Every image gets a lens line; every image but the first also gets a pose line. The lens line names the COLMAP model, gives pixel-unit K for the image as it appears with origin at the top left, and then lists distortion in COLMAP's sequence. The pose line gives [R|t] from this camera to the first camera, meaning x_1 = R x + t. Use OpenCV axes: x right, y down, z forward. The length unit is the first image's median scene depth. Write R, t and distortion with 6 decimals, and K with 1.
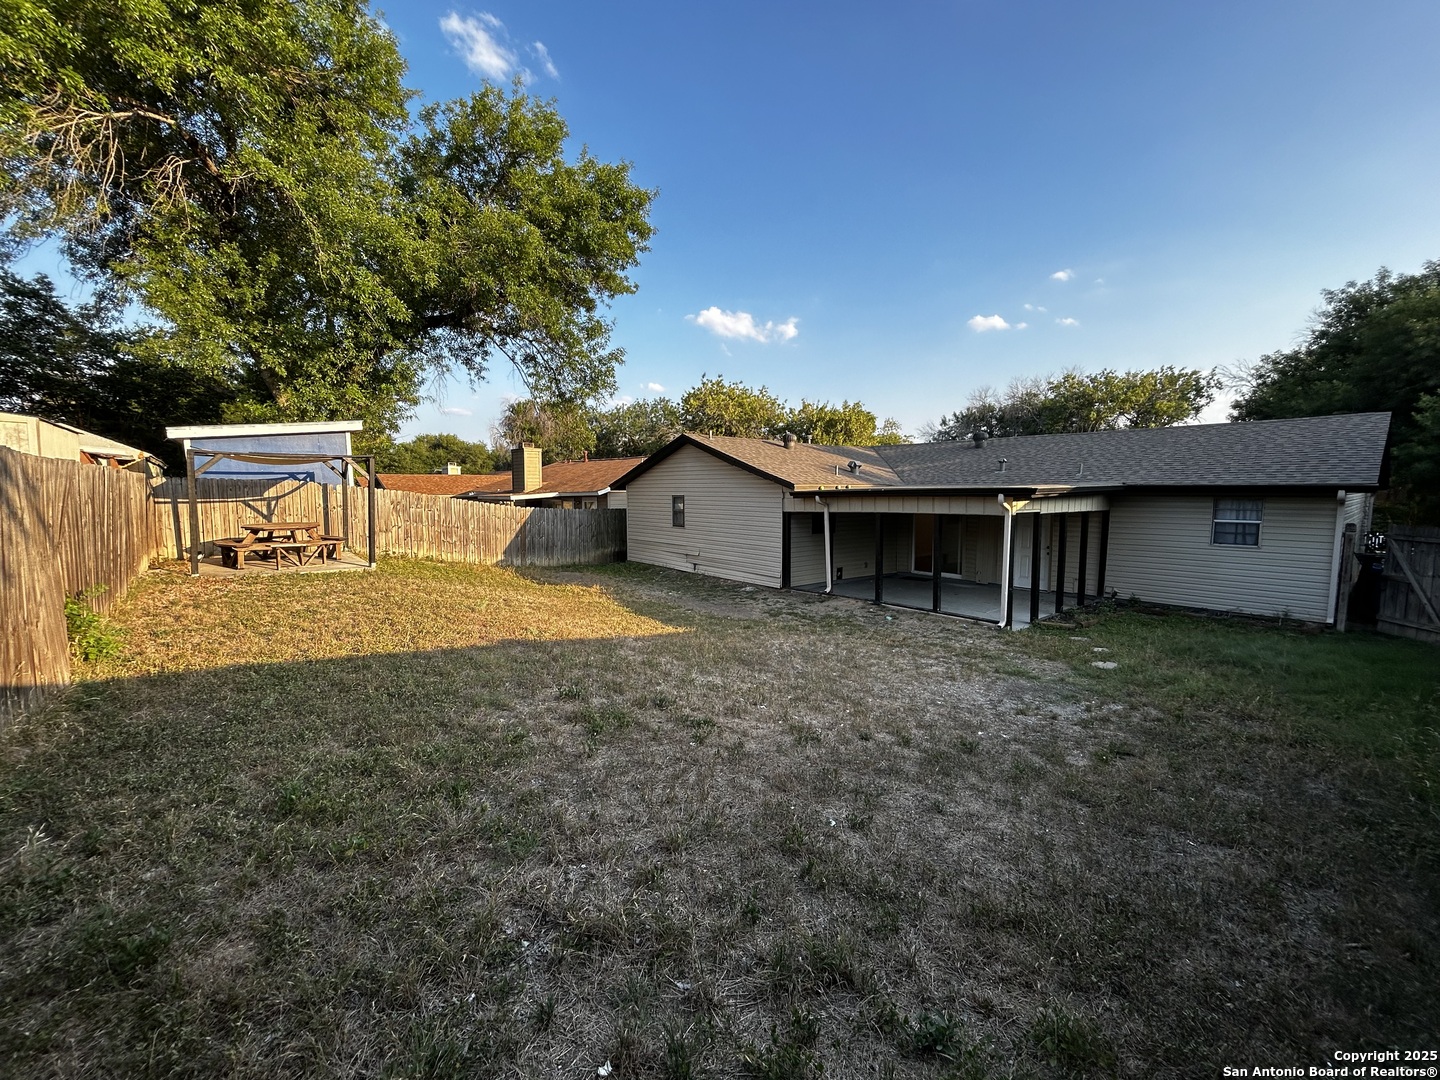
lens RADIAL K [[581.4, 0, 721.4], [0, 581.4, 539.4], [0, 0, 1]] dist [0.001425, -0.000378]
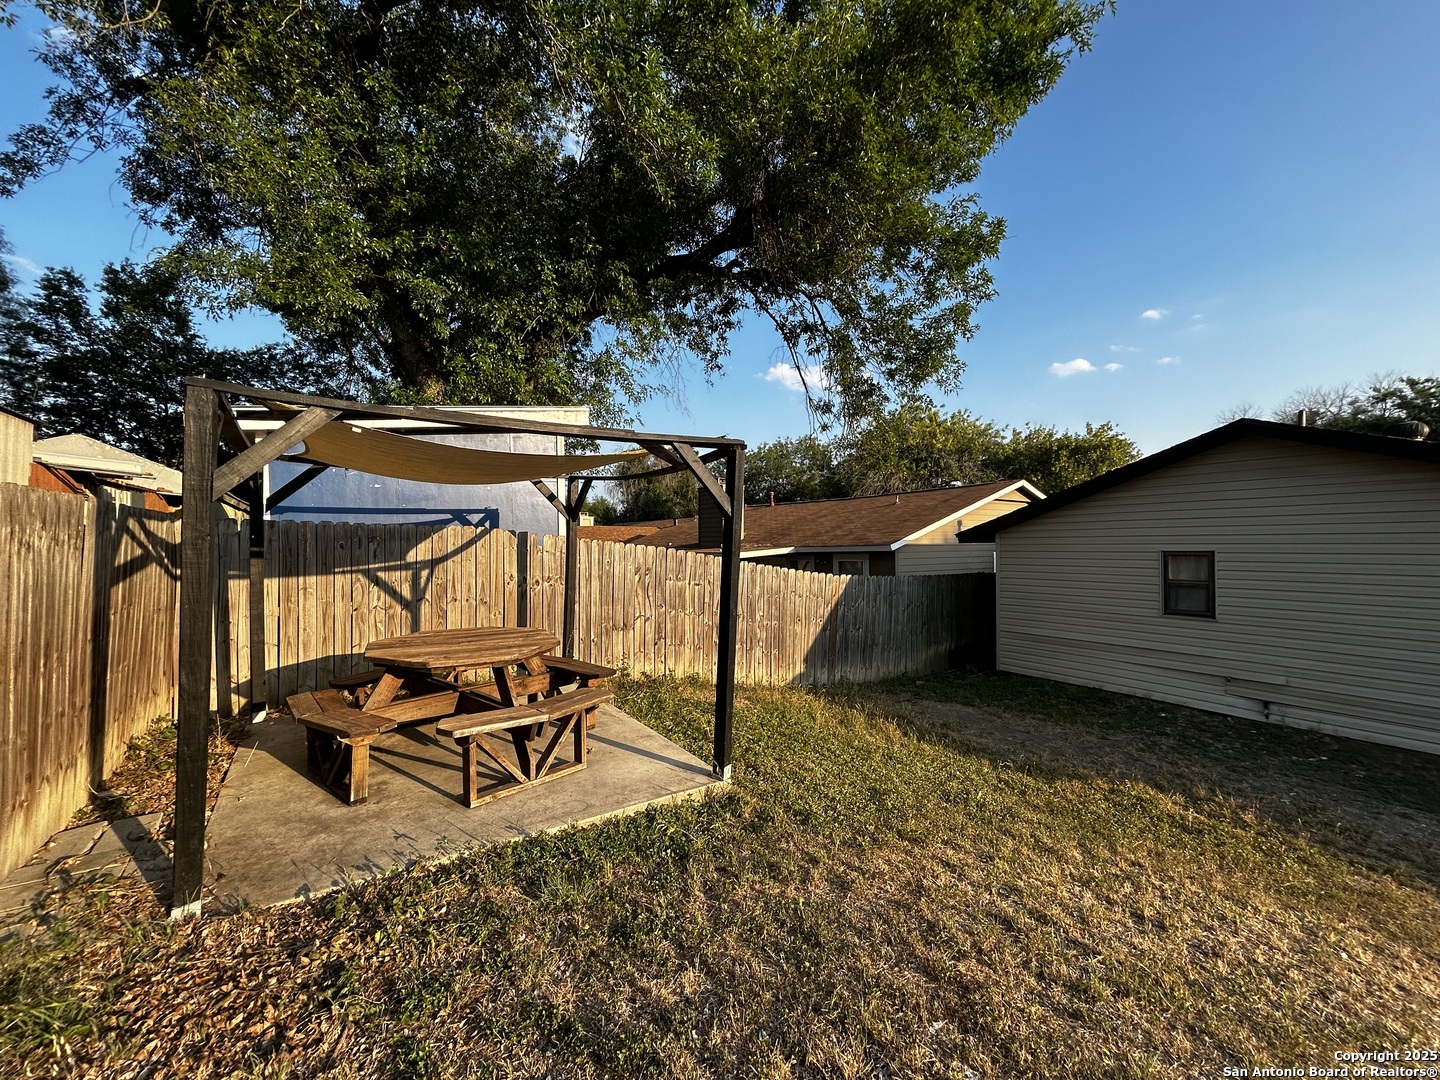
lens RADIAL K [[581.4, 0, 718.7], [0, 581.4, 537.0], [0, 0, 1]] dist [0.001425, -0.000378]
pose [[0.992570, -0.010284, -0.121242, -0.408214], [-0.001160, 0.995577, -0.093941, -0.041566], [0.121672, 0.093384, 0.988168, 0.482236]]
